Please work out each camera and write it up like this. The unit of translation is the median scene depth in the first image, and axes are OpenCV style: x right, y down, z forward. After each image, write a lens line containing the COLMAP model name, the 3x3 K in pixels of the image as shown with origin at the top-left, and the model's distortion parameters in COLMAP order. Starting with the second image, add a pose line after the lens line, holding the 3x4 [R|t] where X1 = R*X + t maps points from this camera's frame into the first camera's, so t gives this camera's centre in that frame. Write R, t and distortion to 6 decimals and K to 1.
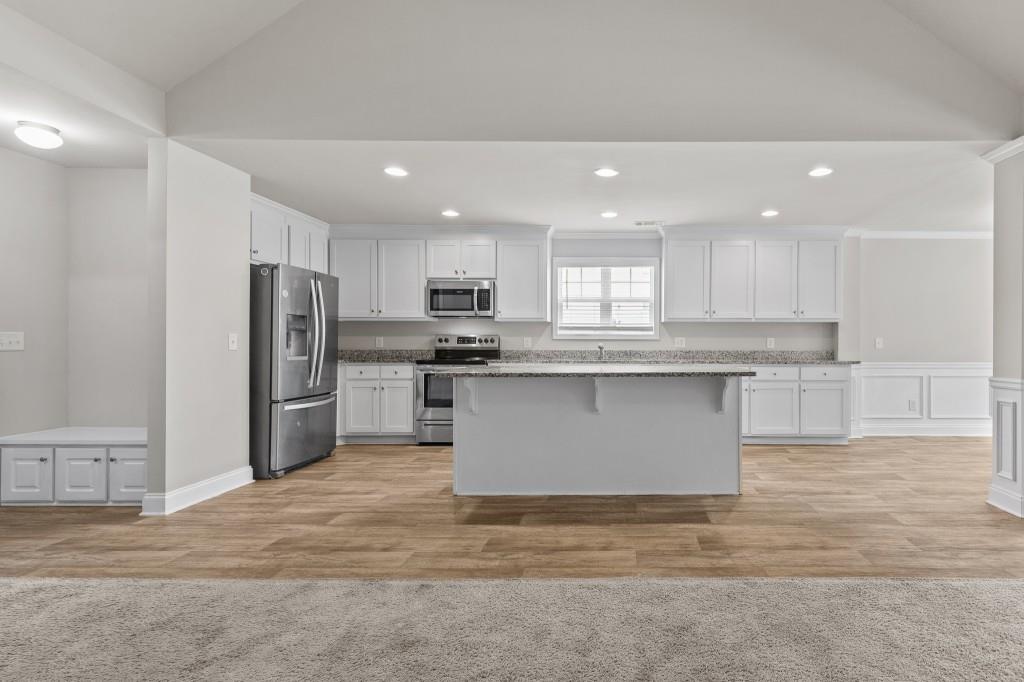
lens RADIAL K [[554.8, 0, 512.4], [0, 554.8, 344.2], [0, 0, 1]] dist [0.004582, 0.000902]
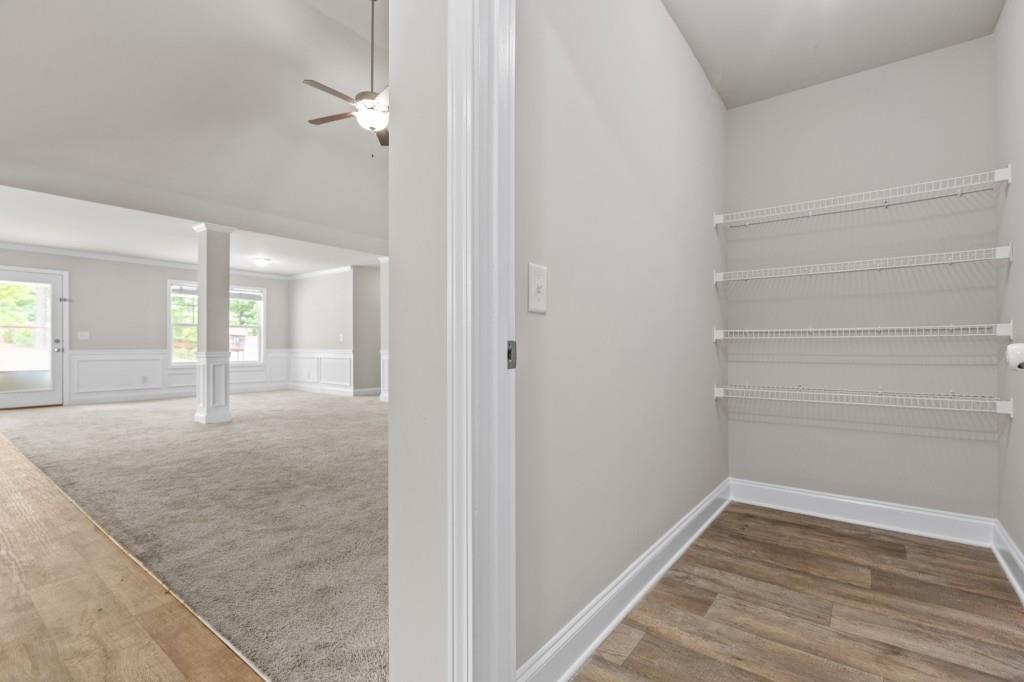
lens RADIAL K [[461.0, 0, 514.4], [0, 461.0, 339.4], [0, 0, 1]] dist [0.001081, 0.000013]
pose [[-0.797065, 0.007316, 0.603850, -0.345223], [0.000414, 0.999933, -0.011569, 0.015411], [-0.603894, -0.008971, -0.797014, 0.330382]]
